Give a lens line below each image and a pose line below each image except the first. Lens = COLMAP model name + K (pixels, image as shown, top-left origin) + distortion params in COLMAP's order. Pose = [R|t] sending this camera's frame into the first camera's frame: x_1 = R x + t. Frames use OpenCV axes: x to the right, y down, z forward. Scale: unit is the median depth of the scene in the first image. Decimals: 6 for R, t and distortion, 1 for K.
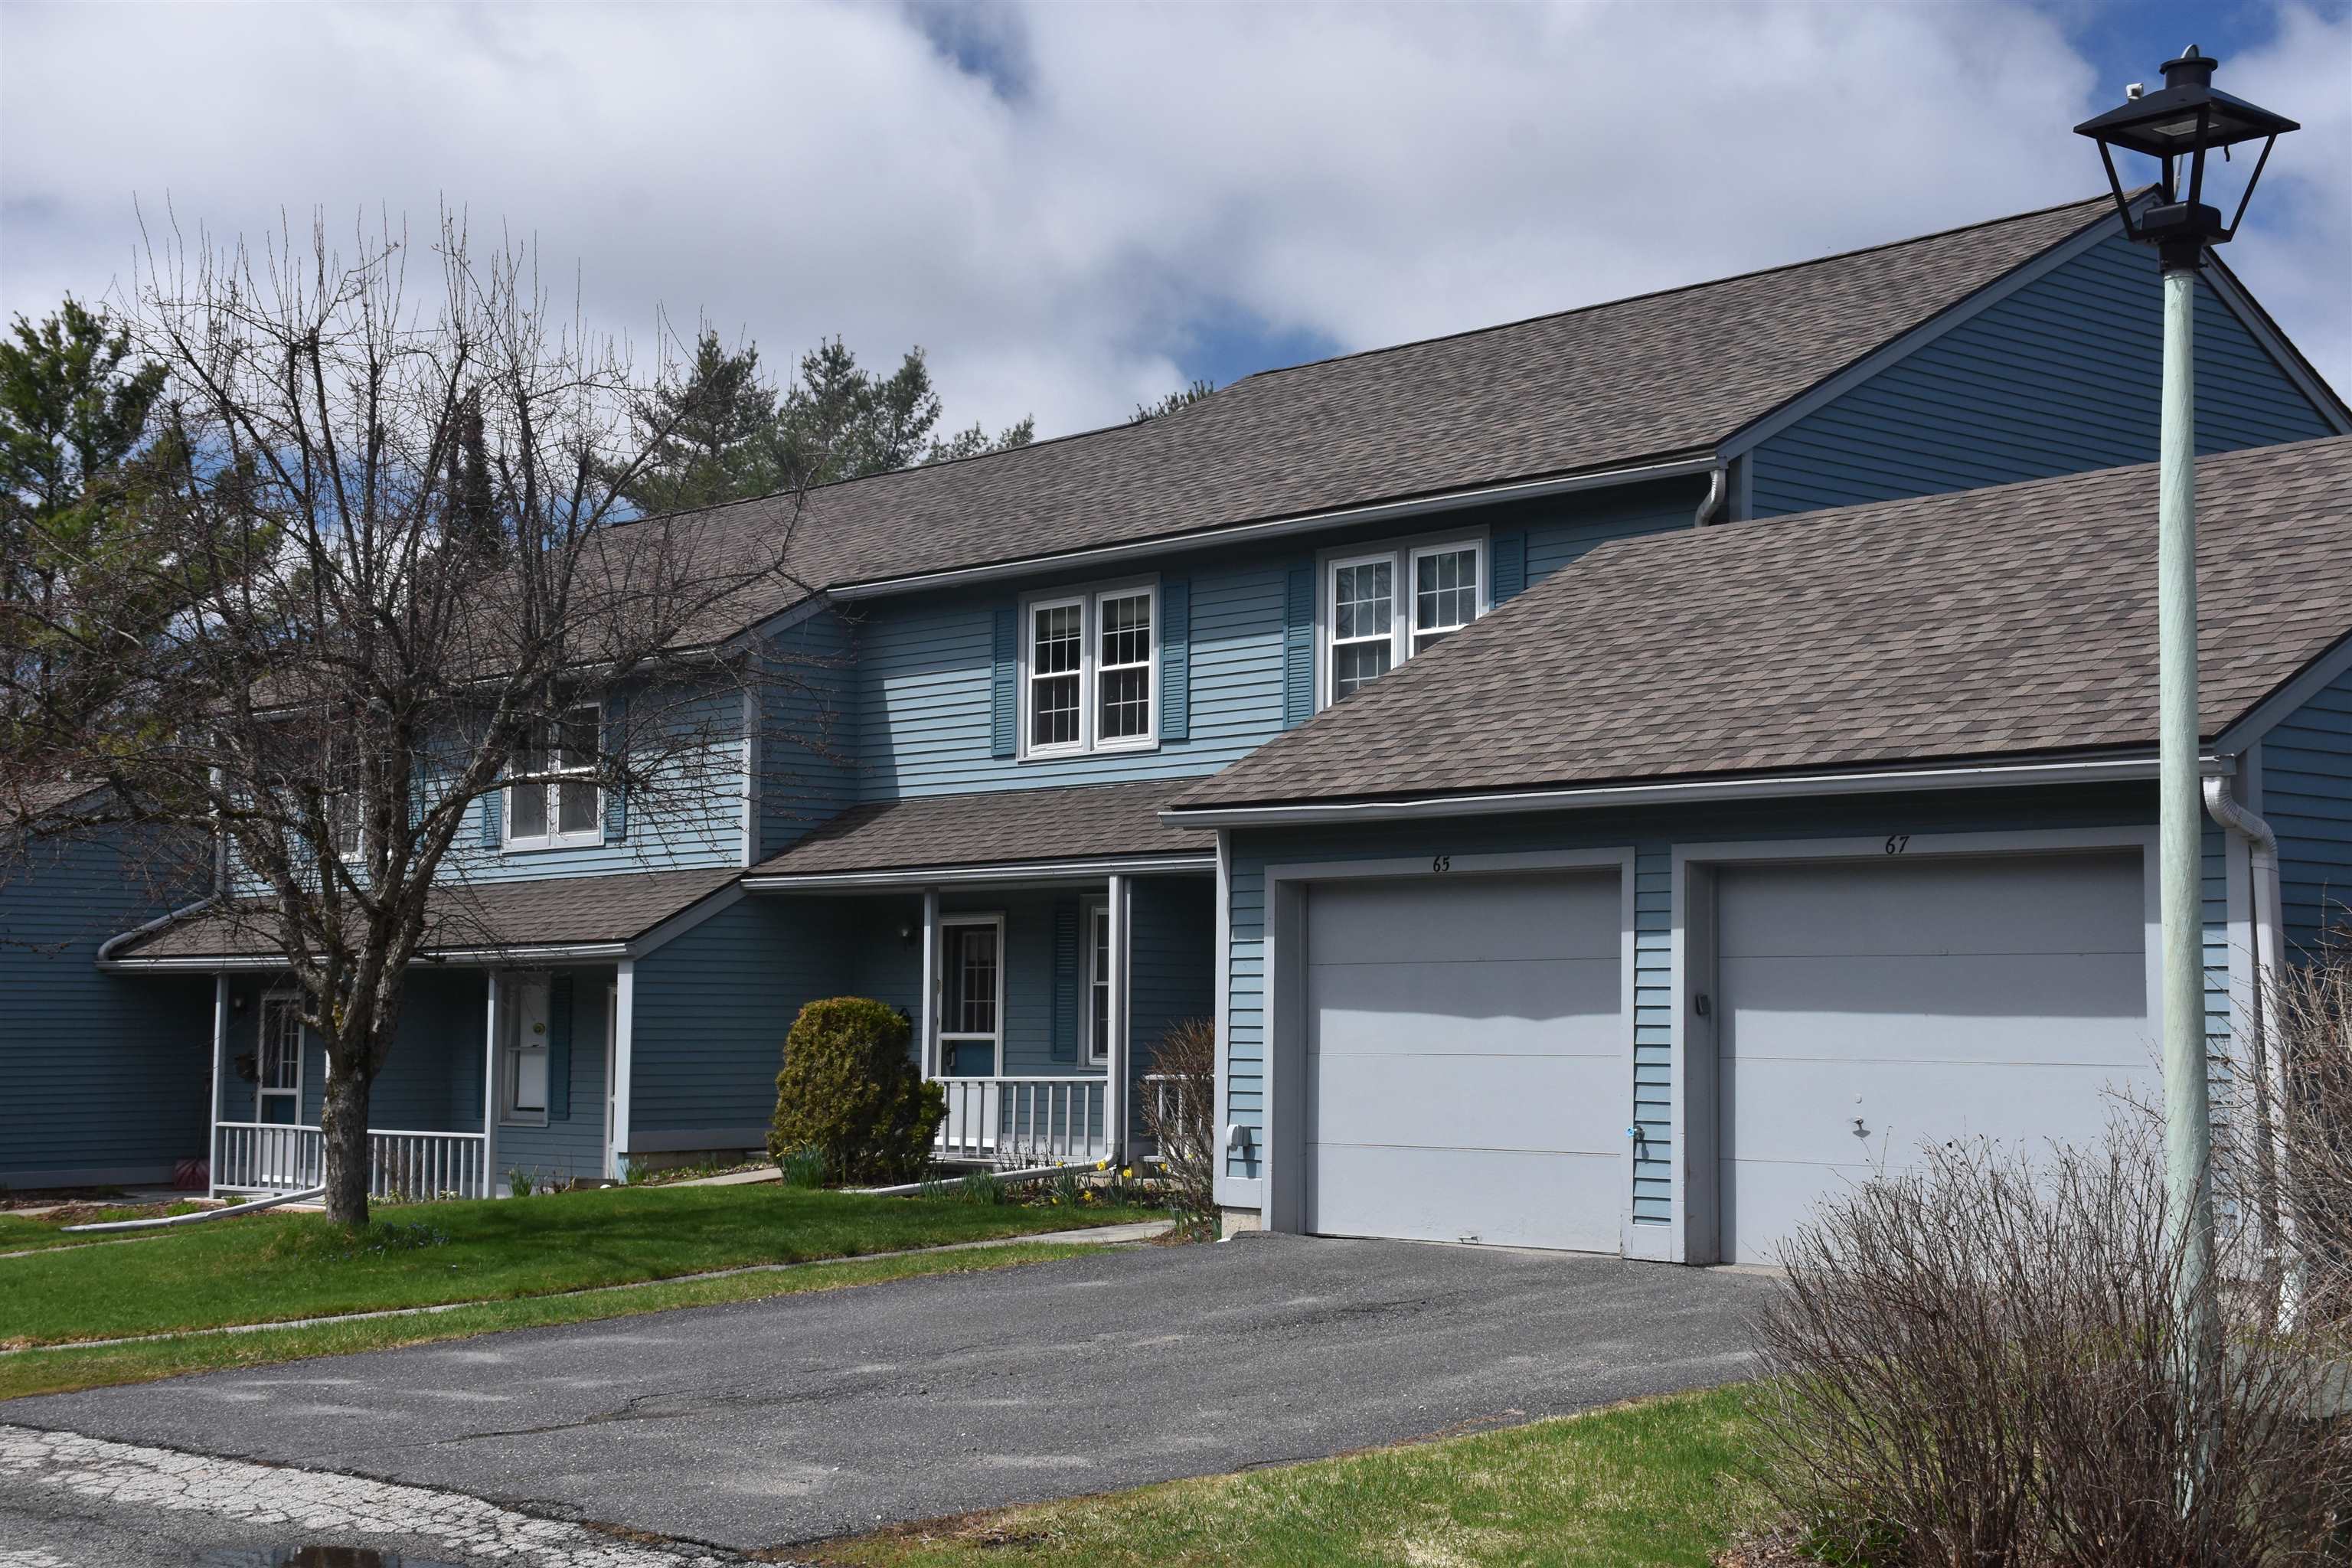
lens RADIAL K [[3282.5, 0, 1175.8], [0, 3282.5, 798.1], [0, 0, 1]] dist [0.168362, 0.000000]
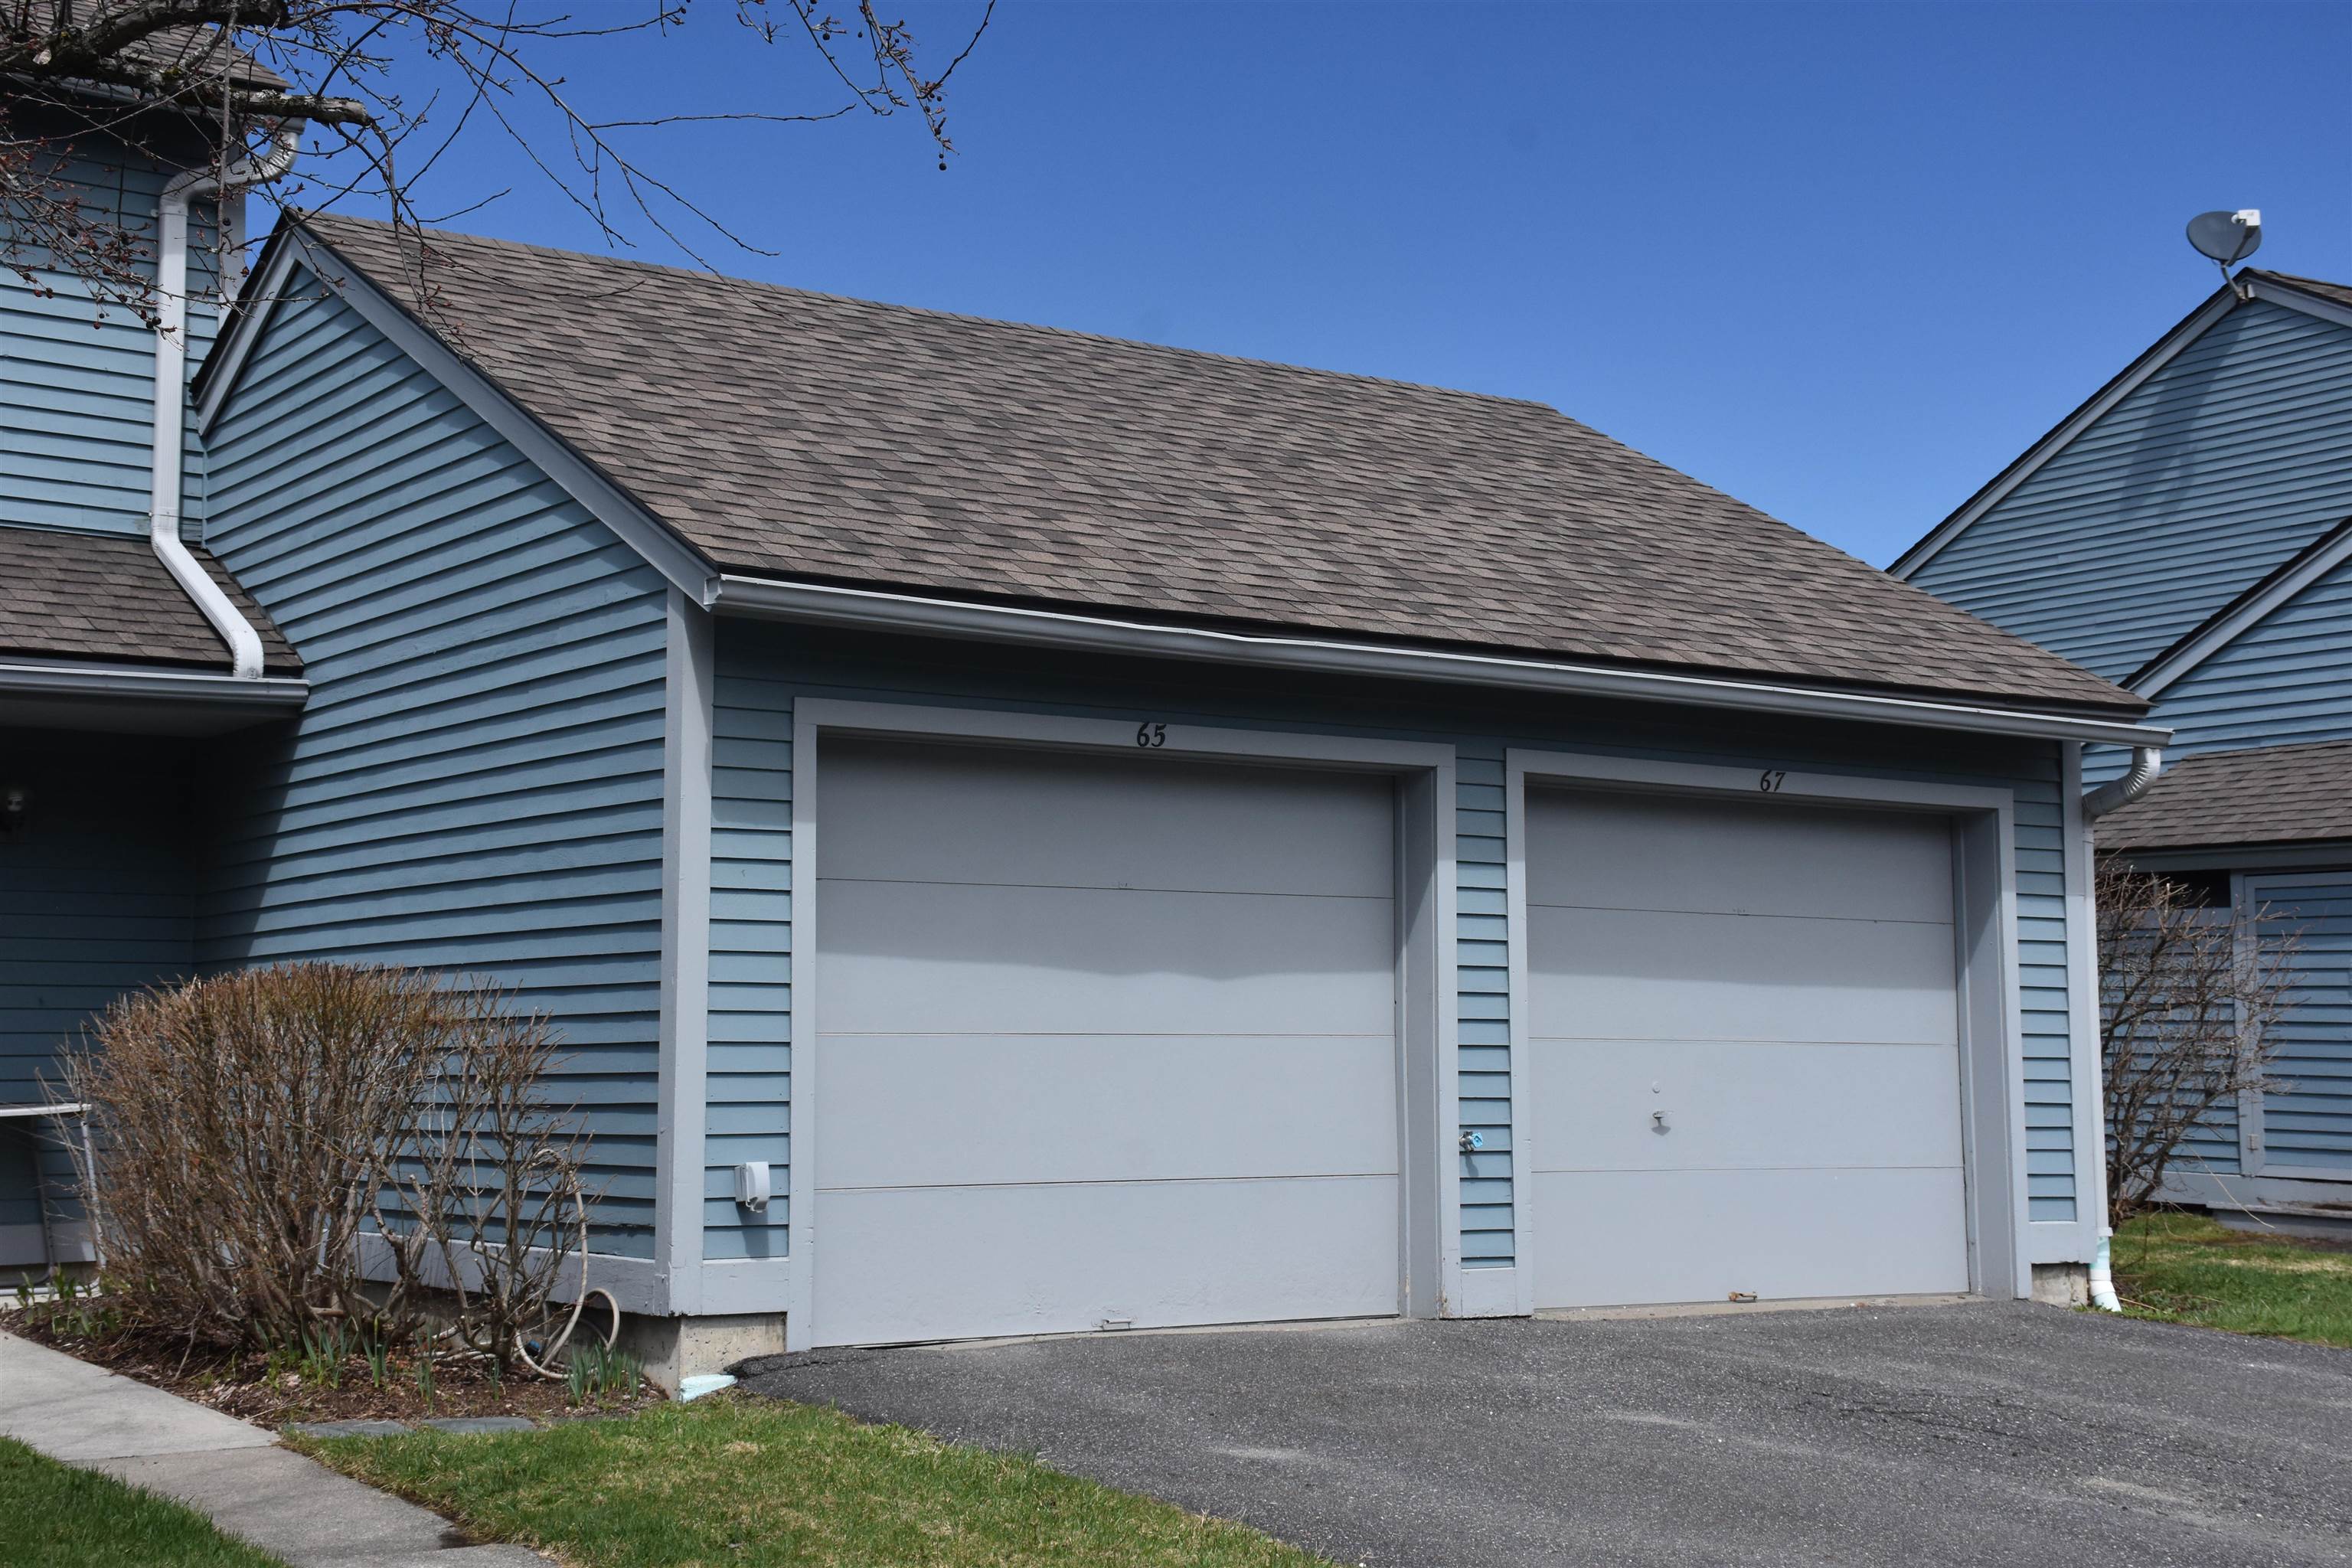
lens RADIAL K [[3282.5, 0, 1178.4], [0, 3282.5, 788.4], [0, 0, 1]] dist [0.168362, 0.000000]
pose [[0.150967, 0.075775, 0.985630, -0.389268], [-0.075889, 0.995004, -0.064872, 0.050681], [-0.985622, -0.065005, 0.155963, 0.635788]]
